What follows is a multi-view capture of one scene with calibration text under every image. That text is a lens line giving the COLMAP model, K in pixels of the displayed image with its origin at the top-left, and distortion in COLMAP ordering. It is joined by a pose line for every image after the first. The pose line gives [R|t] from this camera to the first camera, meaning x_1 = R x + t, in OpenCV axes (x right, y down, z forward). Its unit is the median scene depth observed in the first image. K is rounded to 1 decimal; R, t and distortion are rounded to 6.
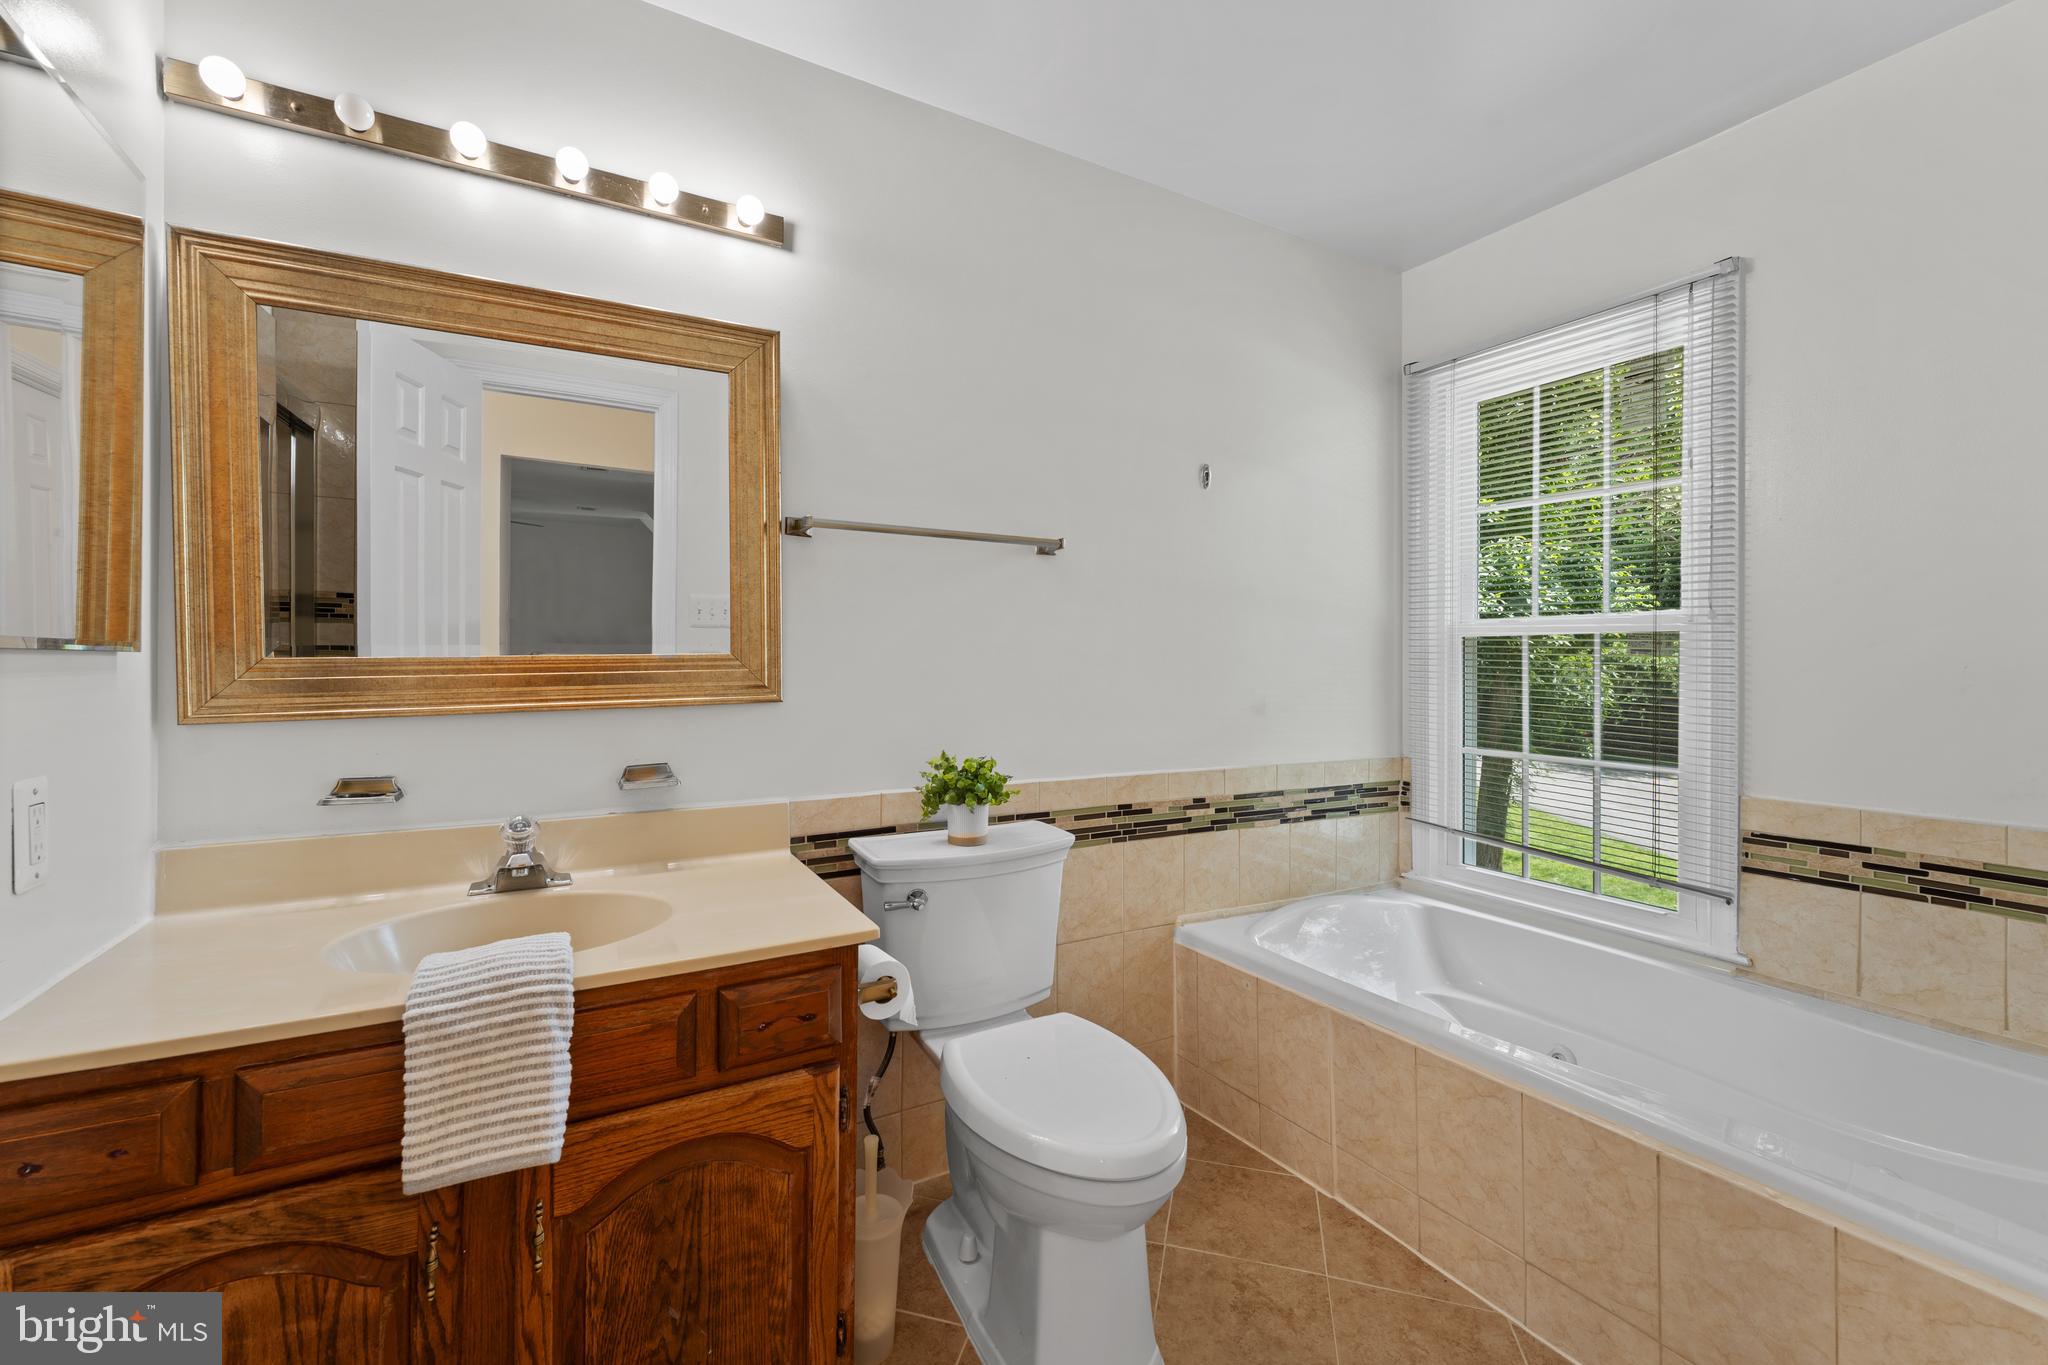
lens RADIAL K [[827.6, 0, 1023.2], [0, 827.6, 665.1], [0, 0, 1]] dist [0.000213, -0.001054]
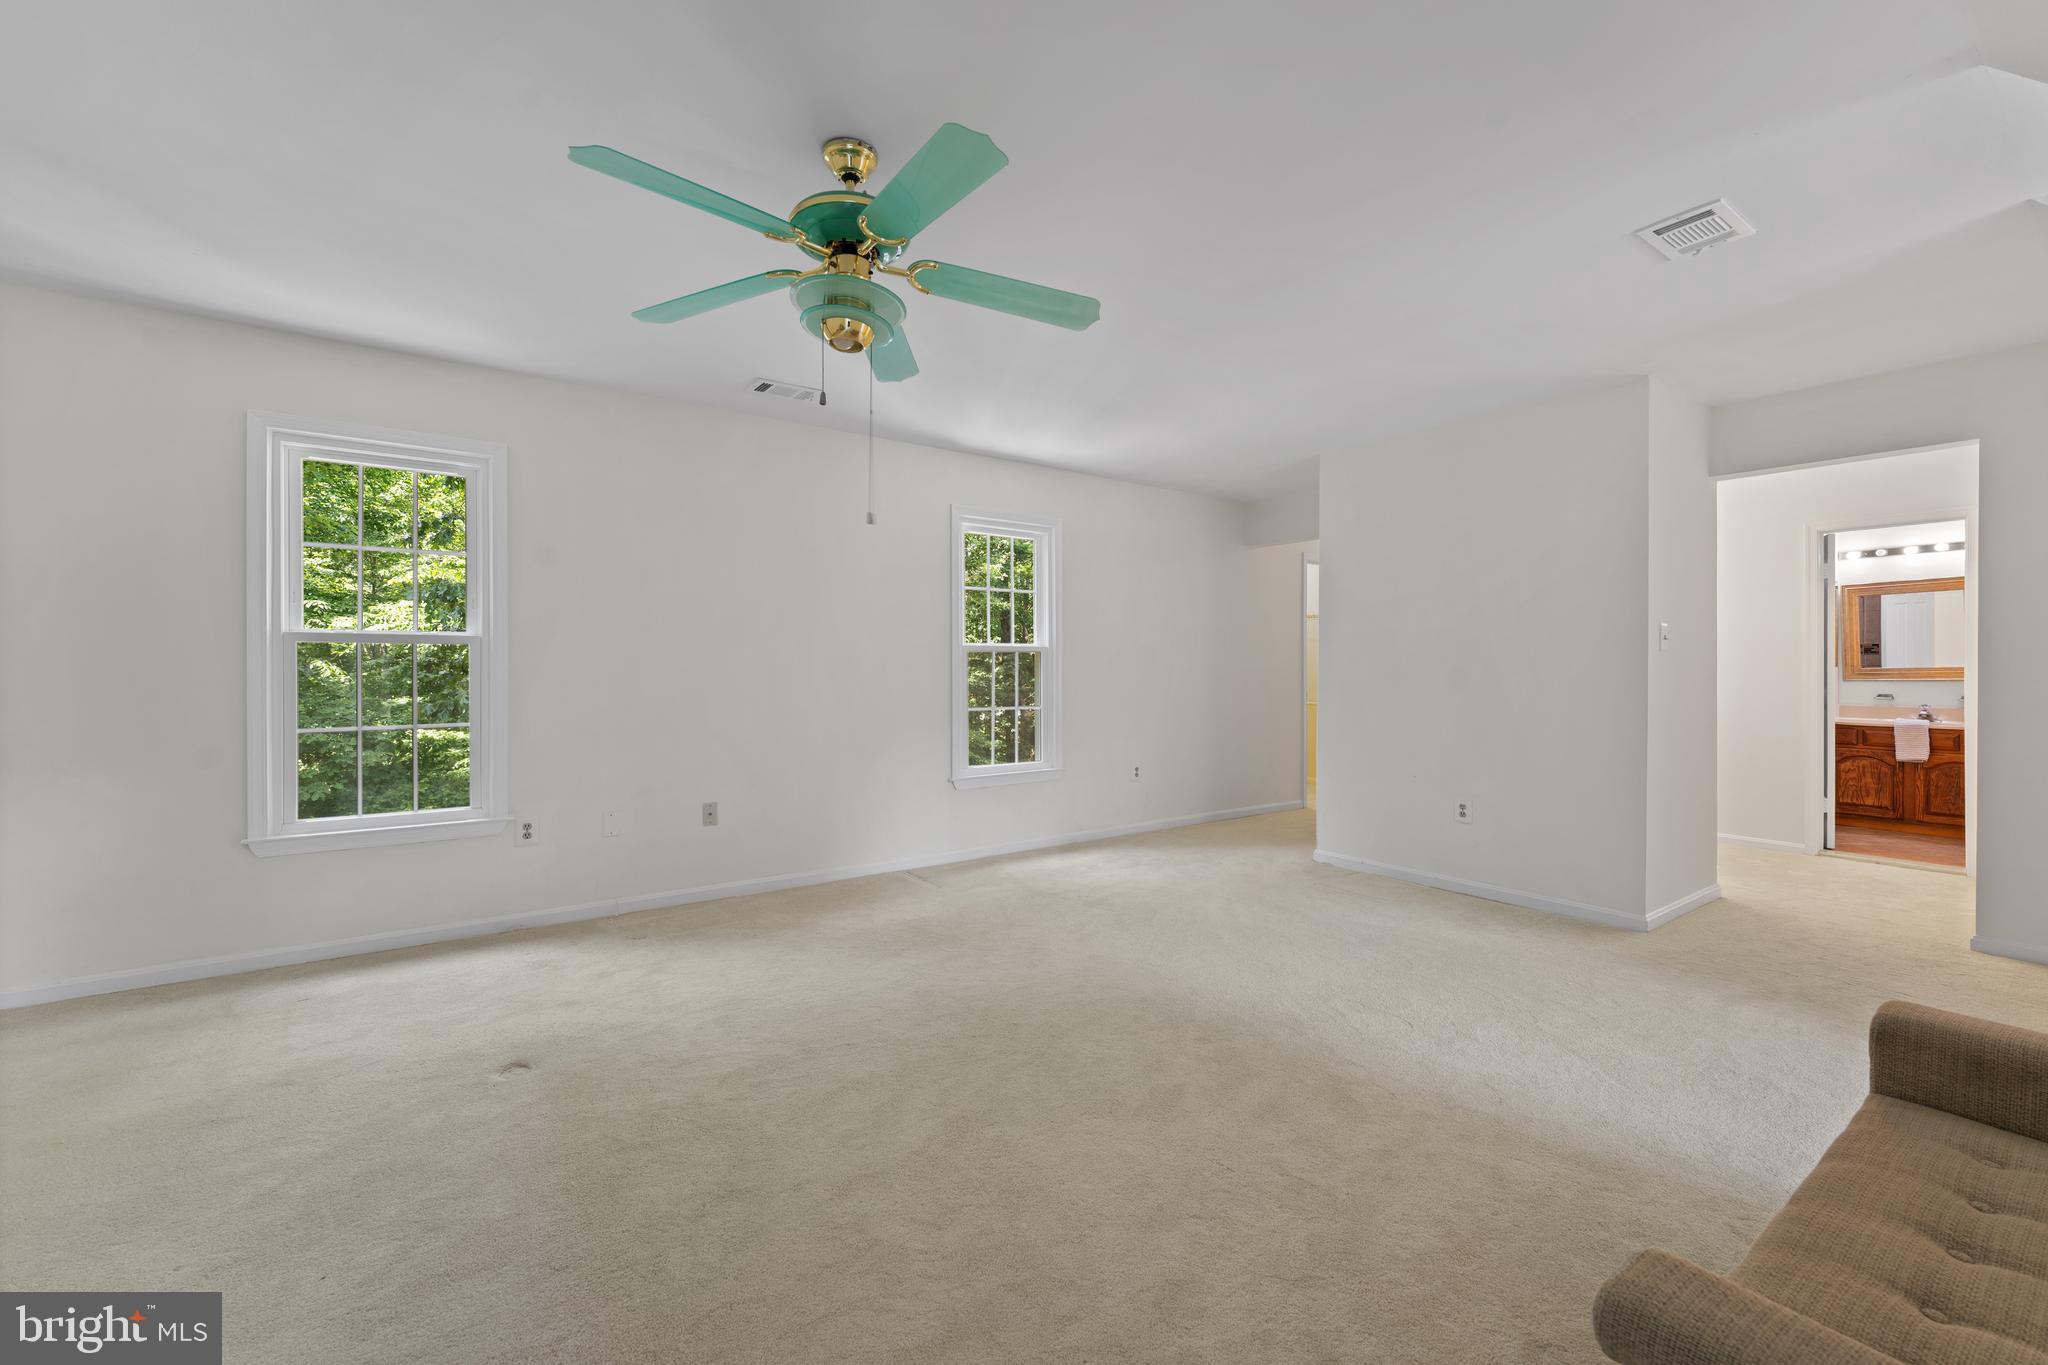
lens RADIAL K [[827.6, 0, 1022.6], [0, 827.6, 672.6], [0, 0, 1]] dist [0.000213, -0.001054]
pose [[0.094818, 0.000146, -0.995495, 3.384999], [0.005441, 0.999985, 0.000665, -0.010591], [0.995480, -0.005480, 0.094816, -4.281953]]
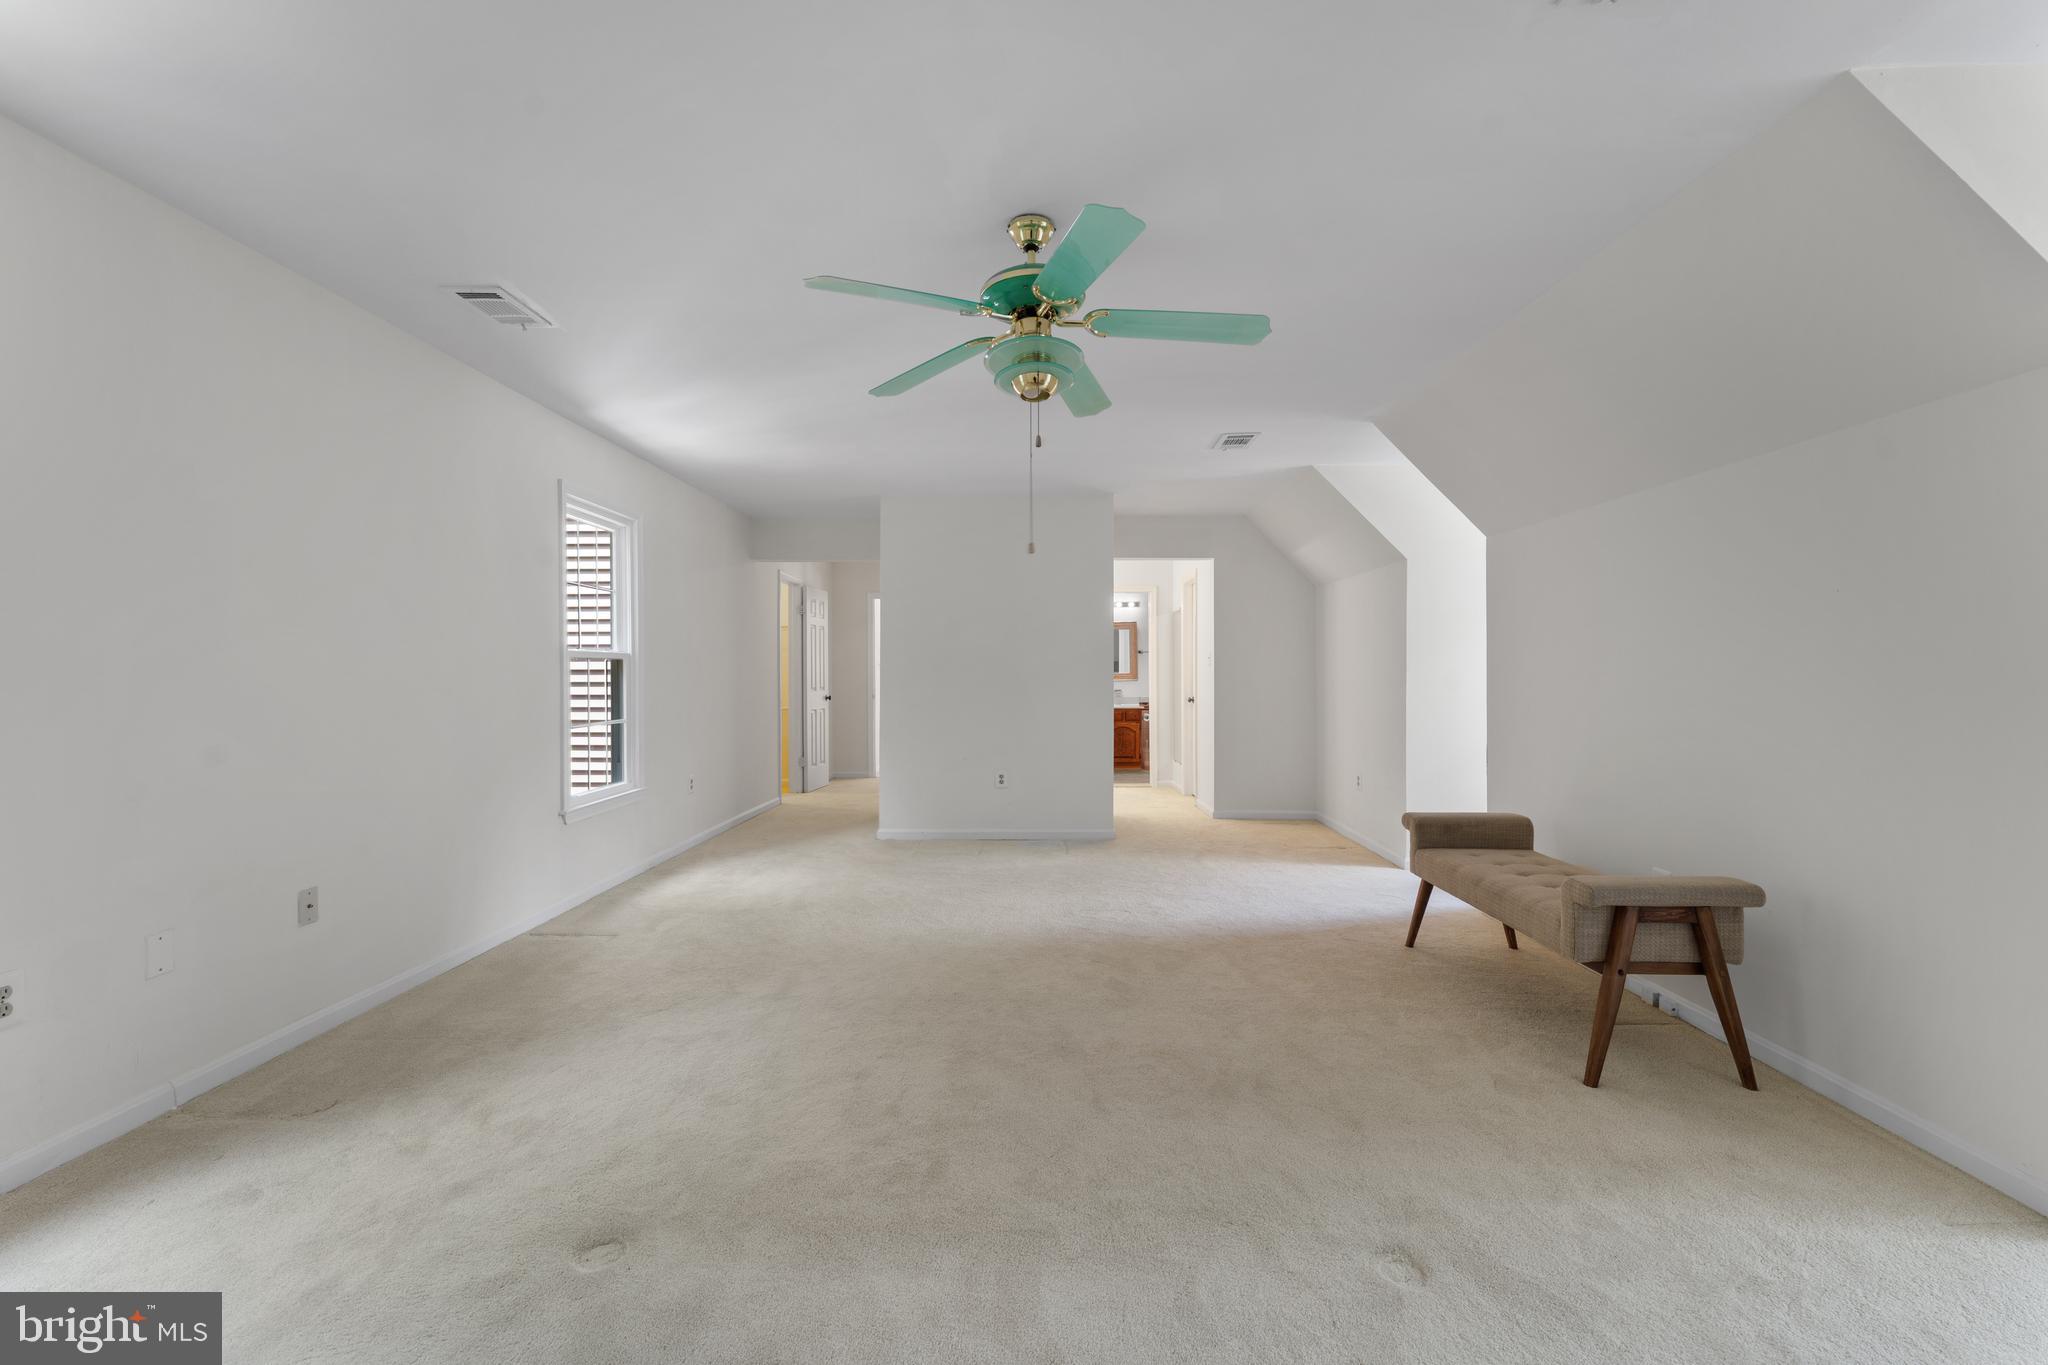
lens RADIAL K [[827.6, 0, 1019.5], [0, 827.6, 671.8], [0, 0, 1]] dist [0.000213, -0.001054]
pose [[0.856224, -0.009509, -0.516516, 2.702733], [0.011237, 0.999937, 0.000218, -0.033557], [0.516482, -0.005990, 0.856277, -5.974783]]
